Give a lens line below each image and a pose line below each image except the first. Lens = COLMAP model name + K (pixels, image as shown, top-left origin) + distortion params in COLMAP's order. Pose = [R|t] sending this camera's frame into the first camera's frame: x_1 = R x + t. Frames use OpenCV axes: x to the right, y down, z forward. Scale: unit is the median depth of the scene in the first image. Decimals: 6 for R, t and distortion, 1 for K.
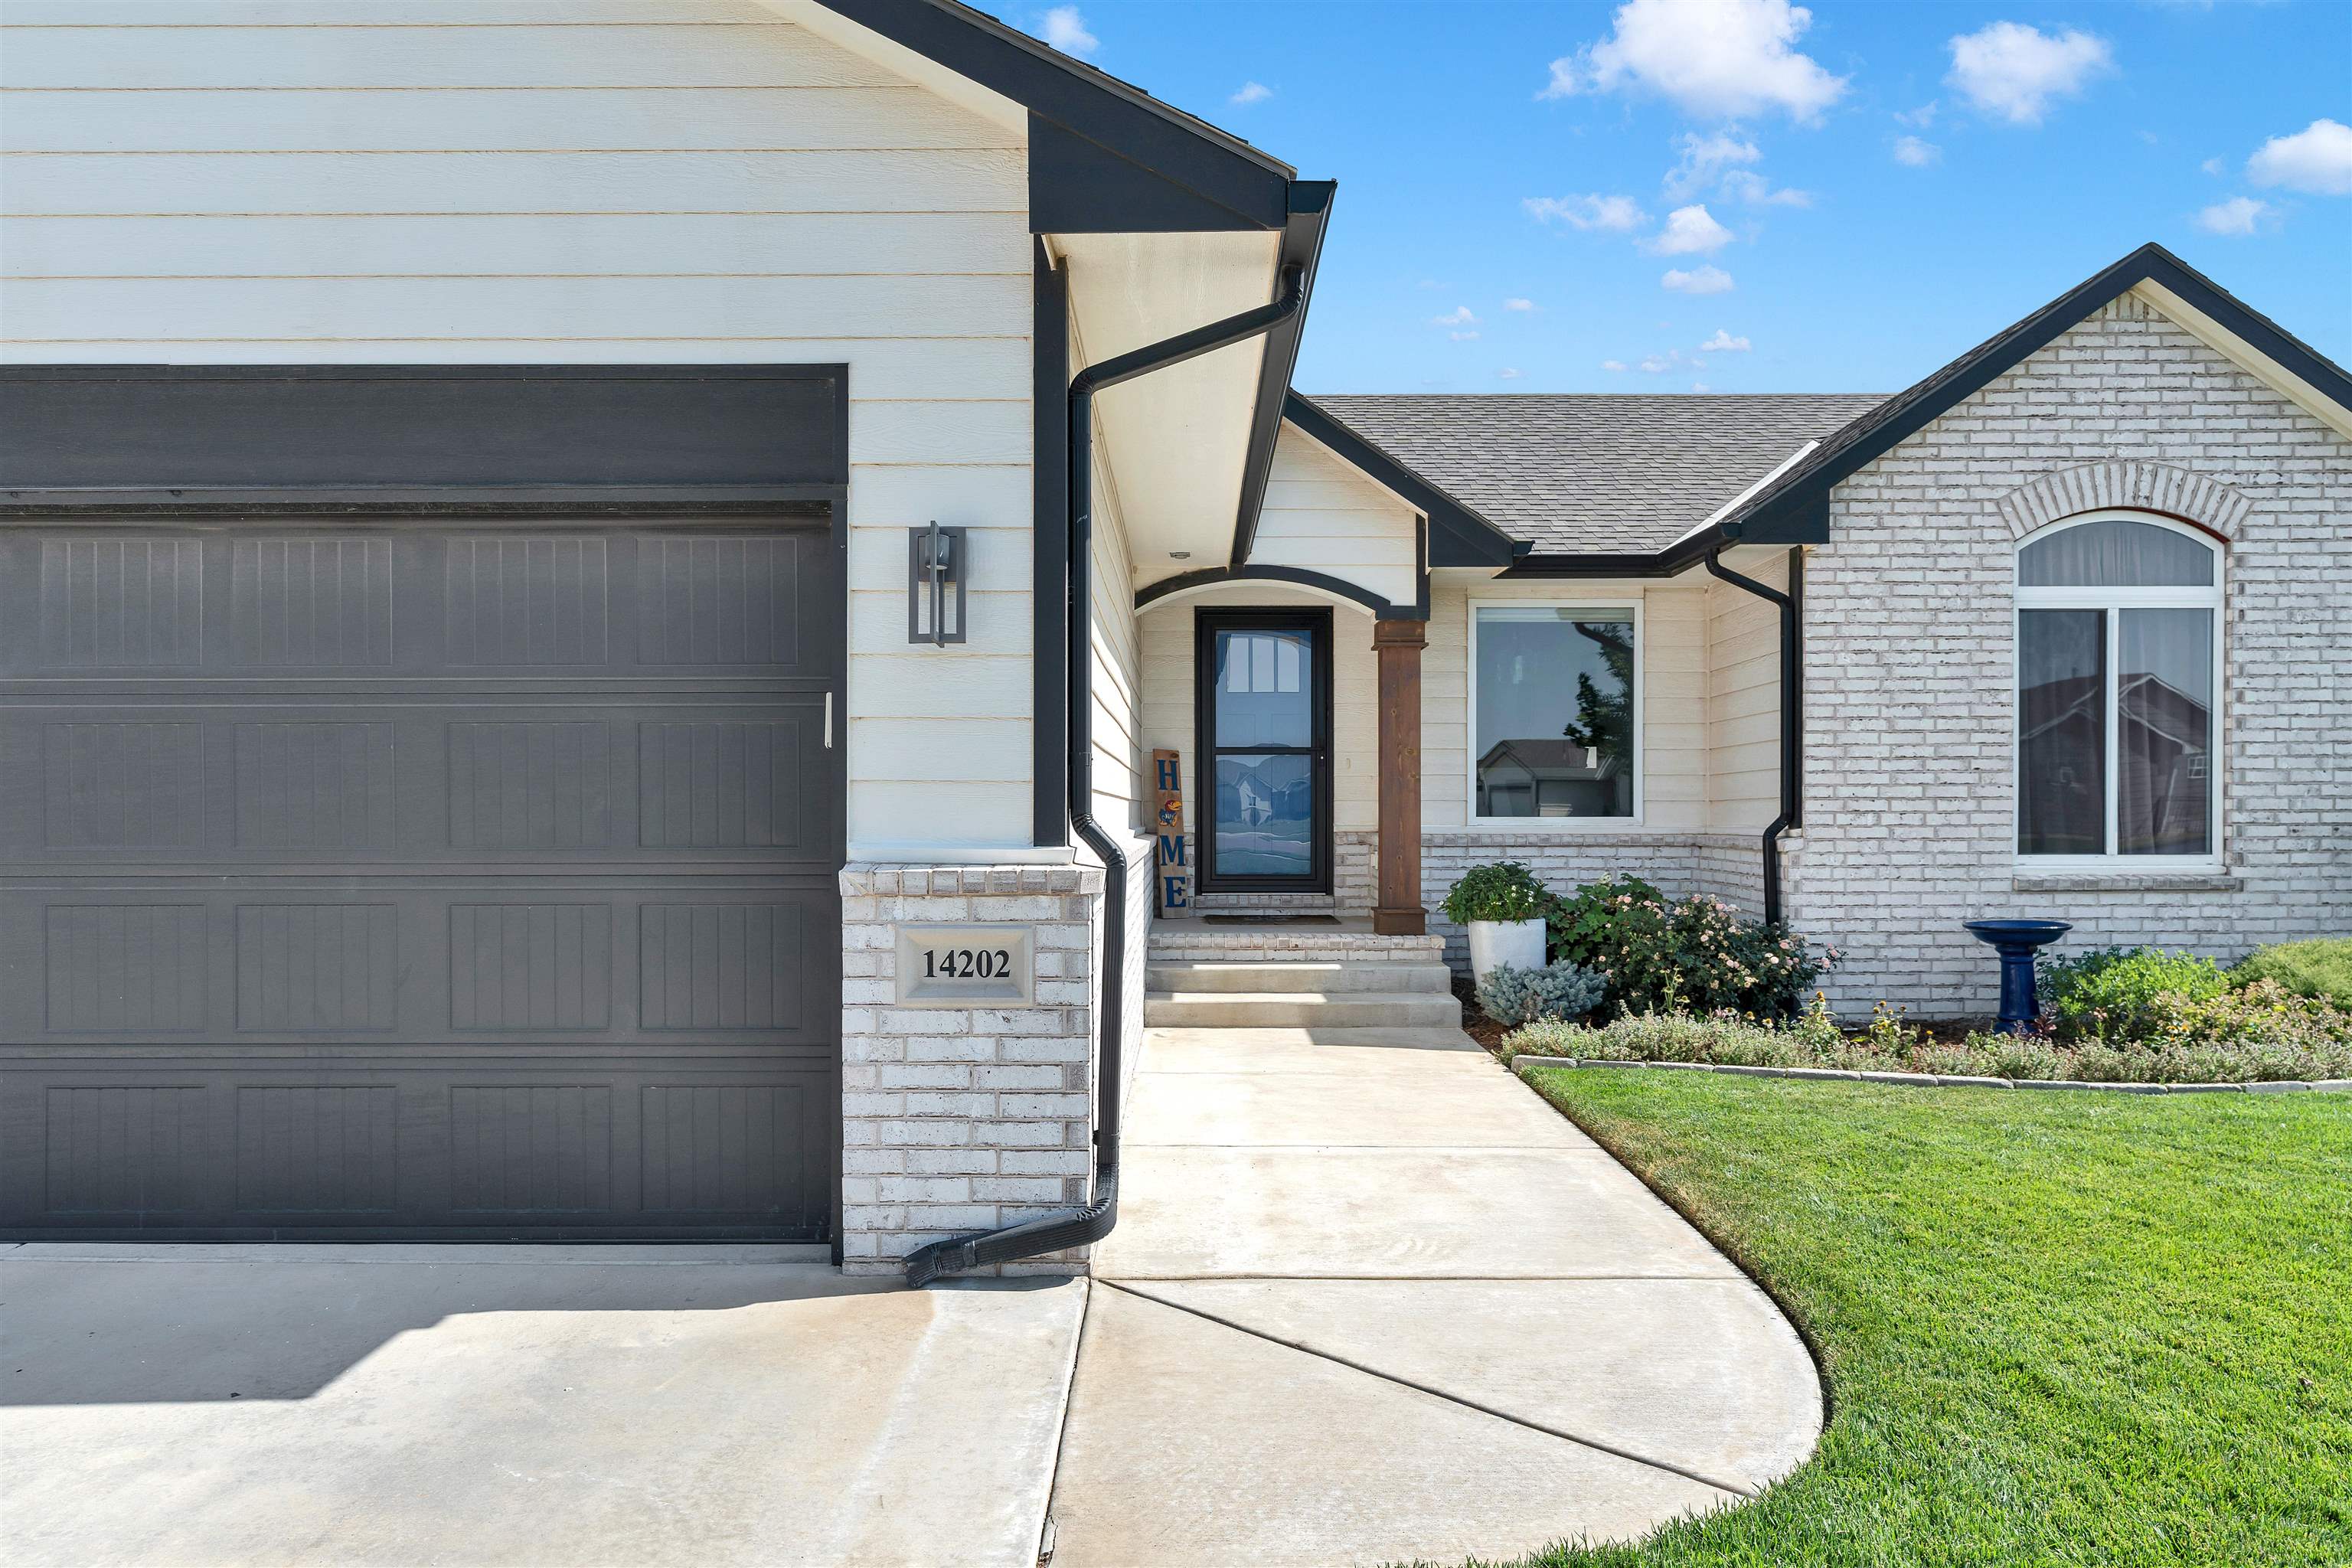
lens RADIAL K [[1476.7, 0, 1175.7], [0, 1476.7, 803.7], [0, 0, 1]] dist [0.004609, 0.000109]
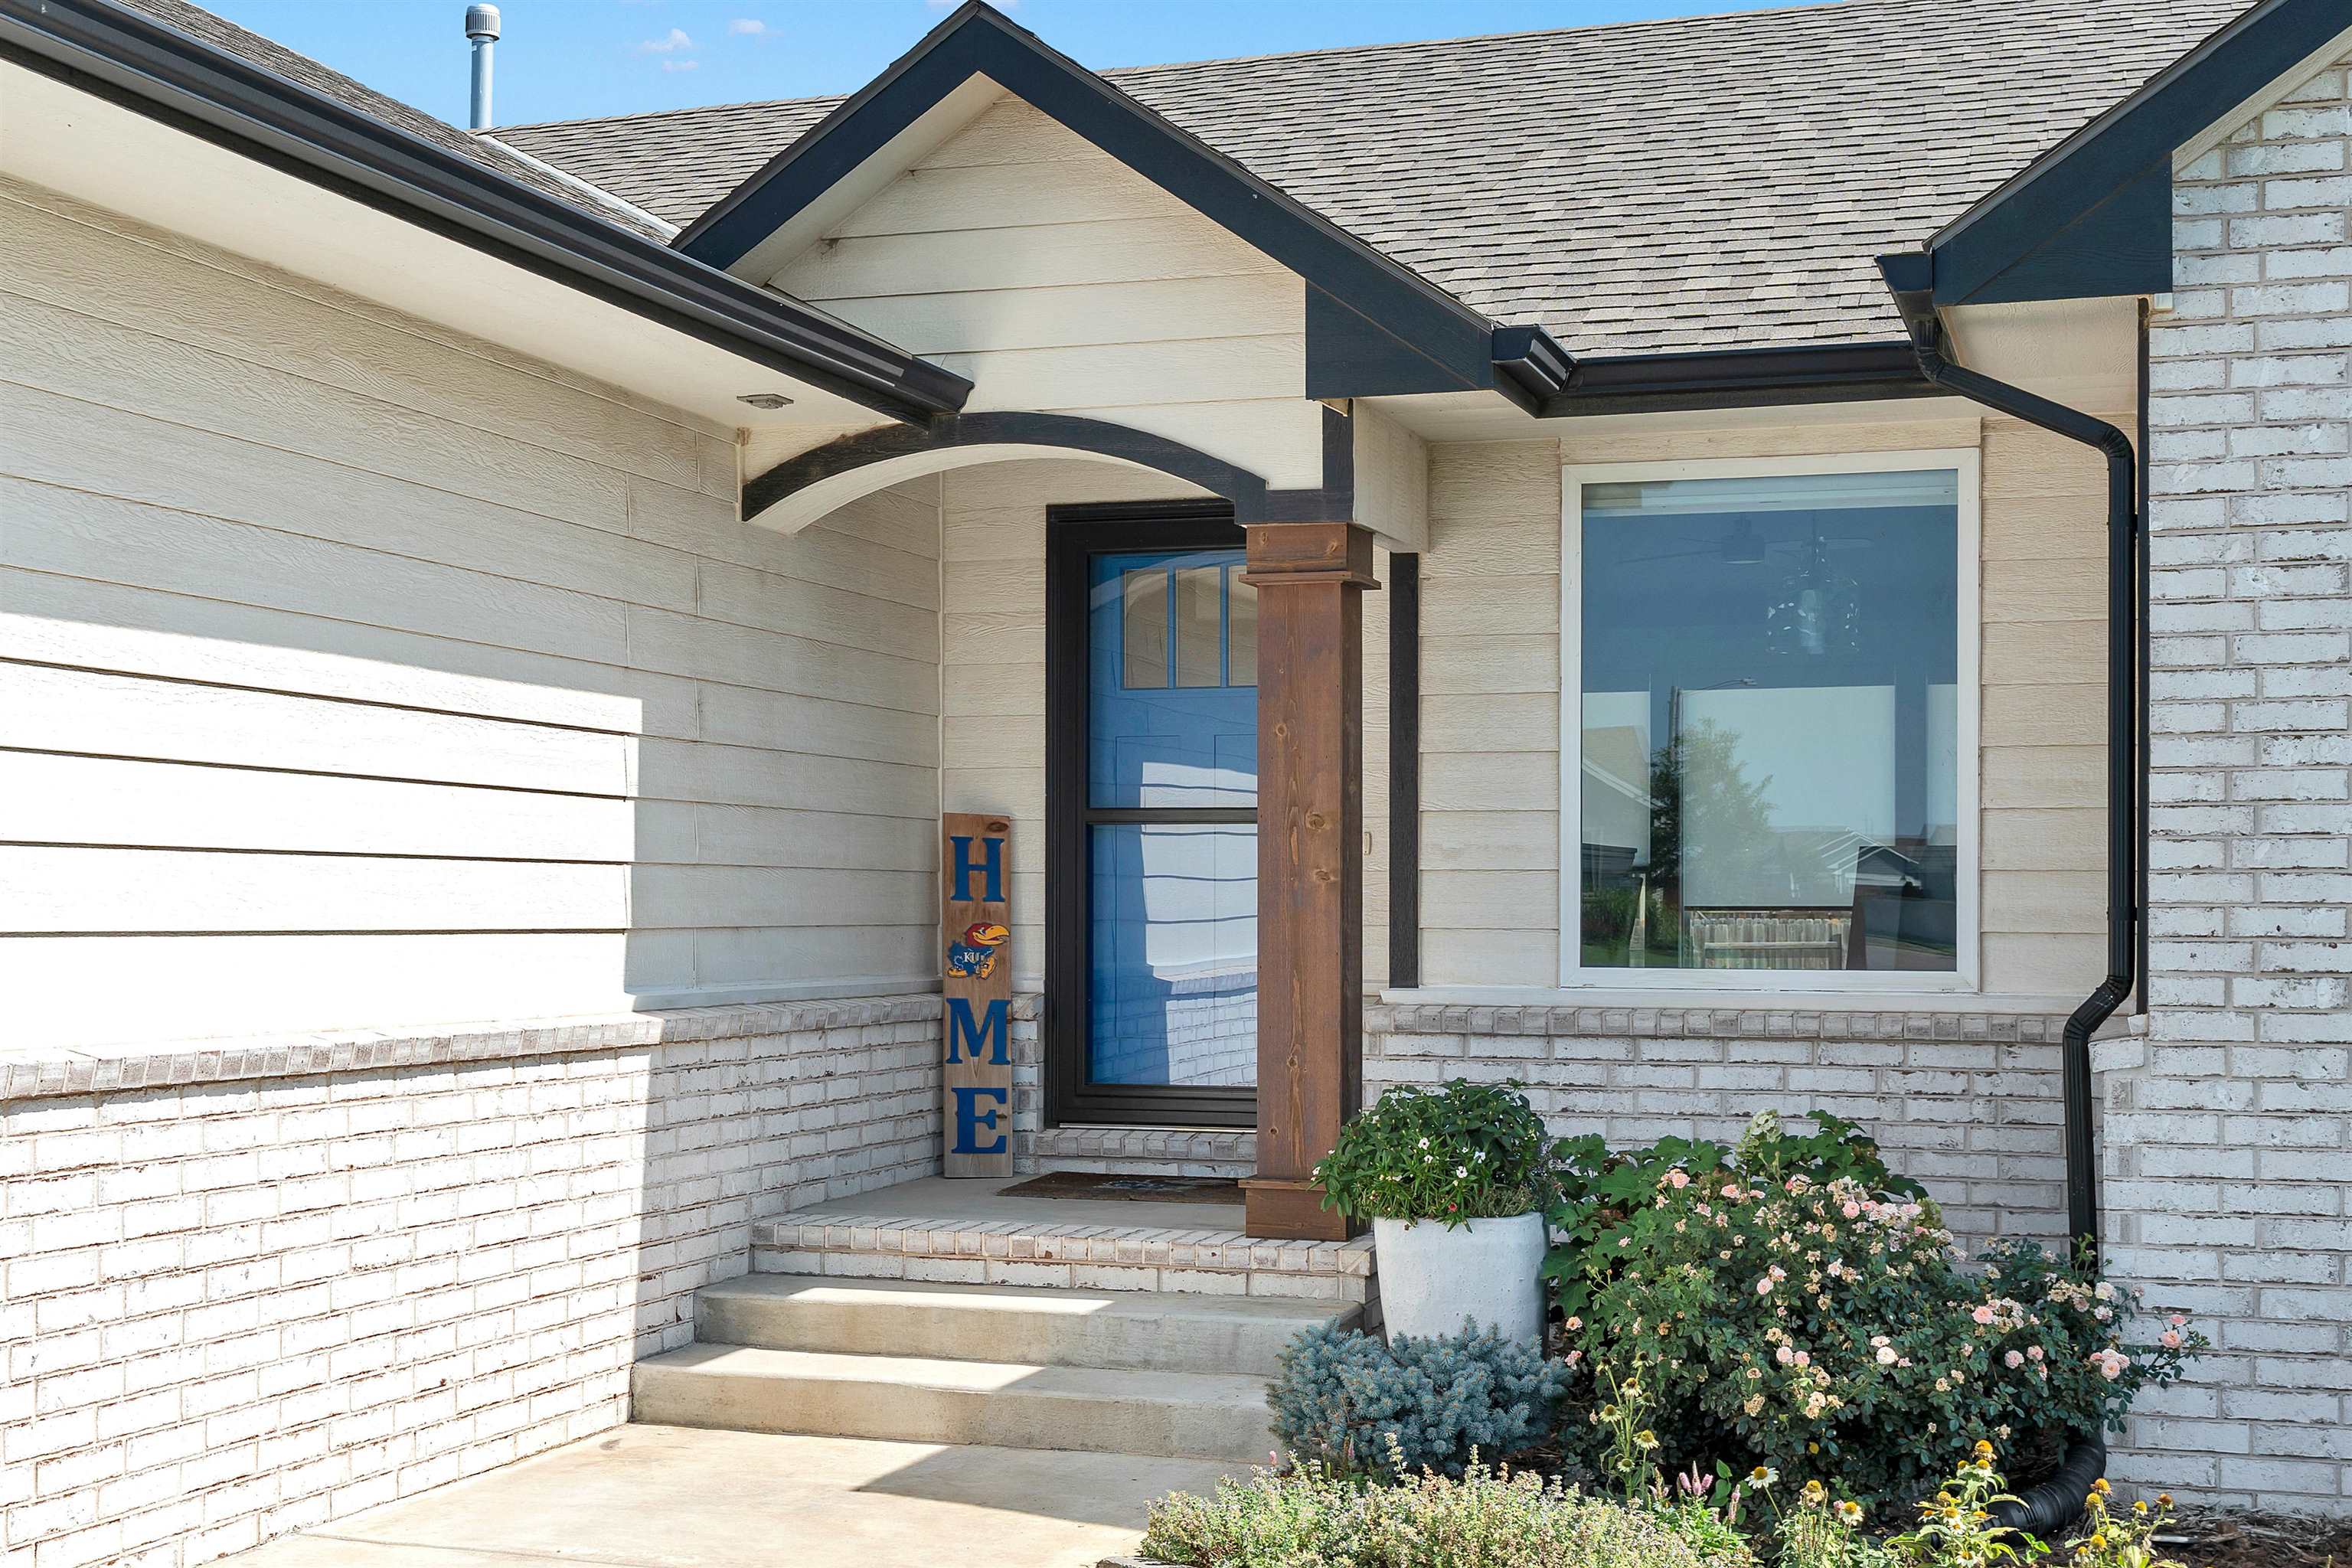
lens RADIAL K [[2917.1, 0, 1176.8], [0, 2917.1, 843.0], [0, 0, 1]] dist [0.022663, 0.000000]
pose [[0.952030, -0.002644, -0.305994, 0.417830], [-0.002618, 0.999856, -0.016784, -0.015209], [0.305995, 0.016779, 0.951885, 0.175834]]
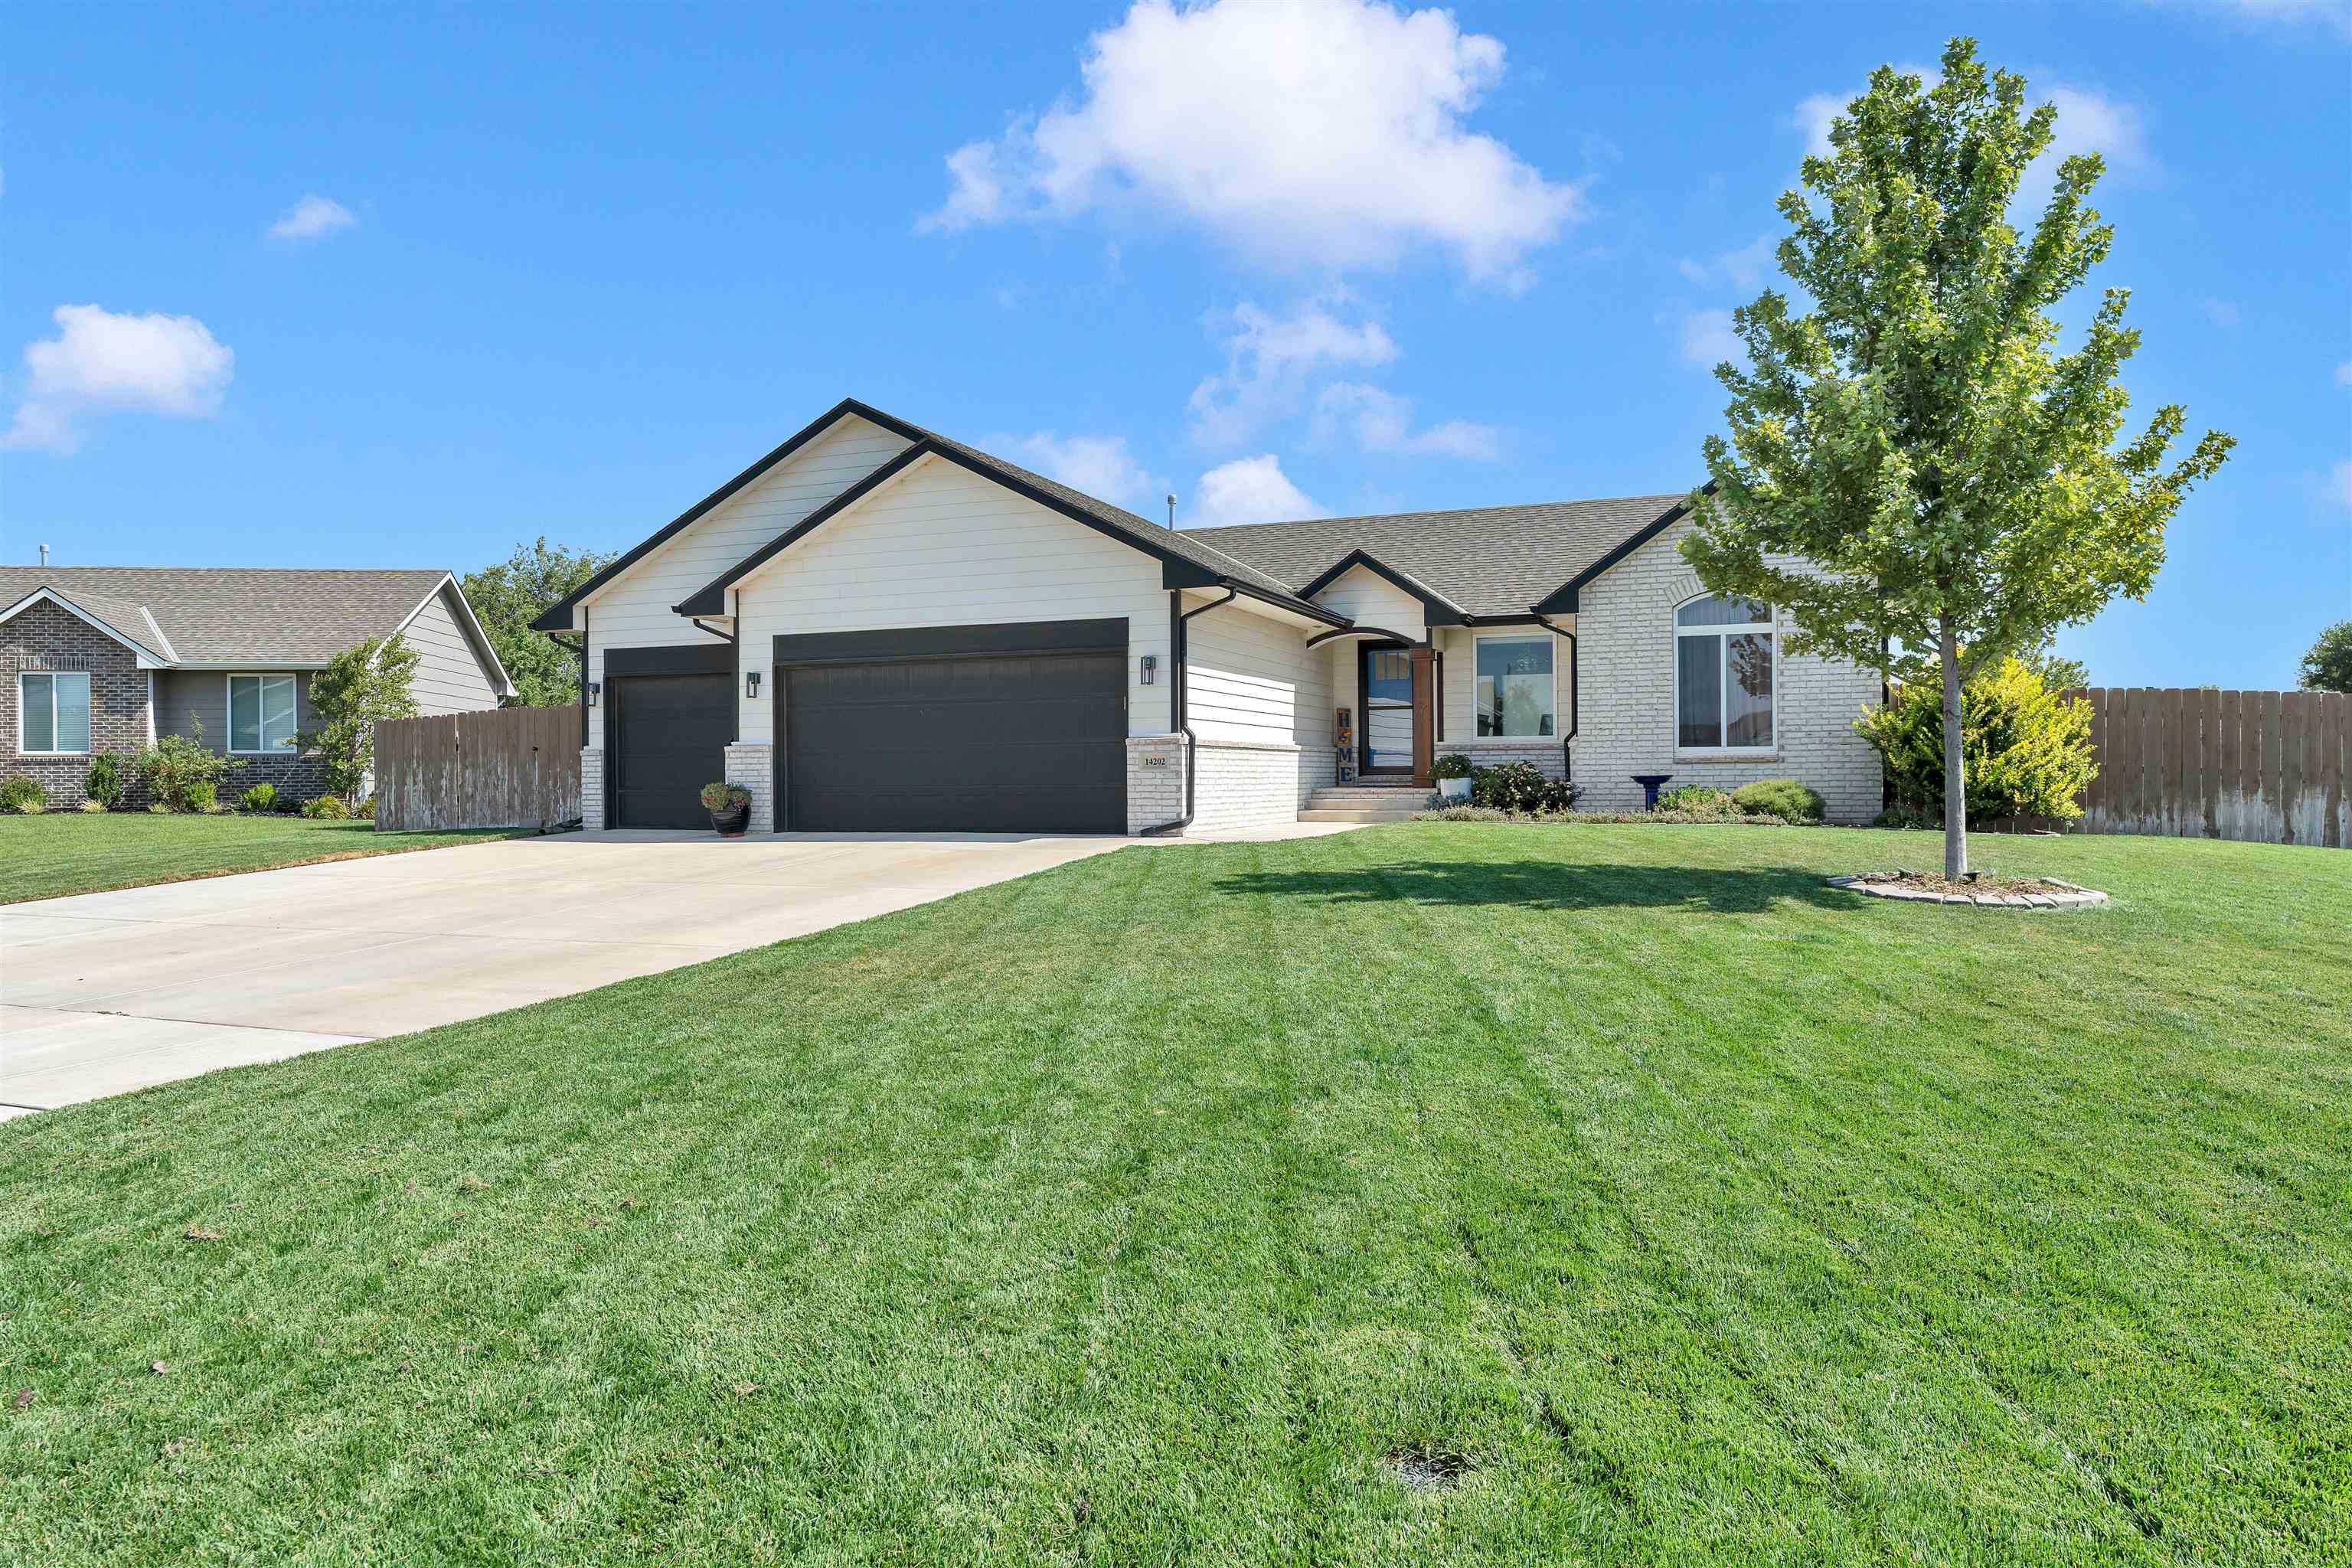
lens RADIAL K [[1476.7, 0, 1155.9], [0, 1476.7, 738.7], [0, 0, 1]] dist [0.004609, 0.000109]
pose [[0.927858, -0.013811, -0.372678, 0.671011], [0.006853, 0.999777, -0.019990, 0.060978], [0.372870, 0.015995, 0.927746, -1.357398]]
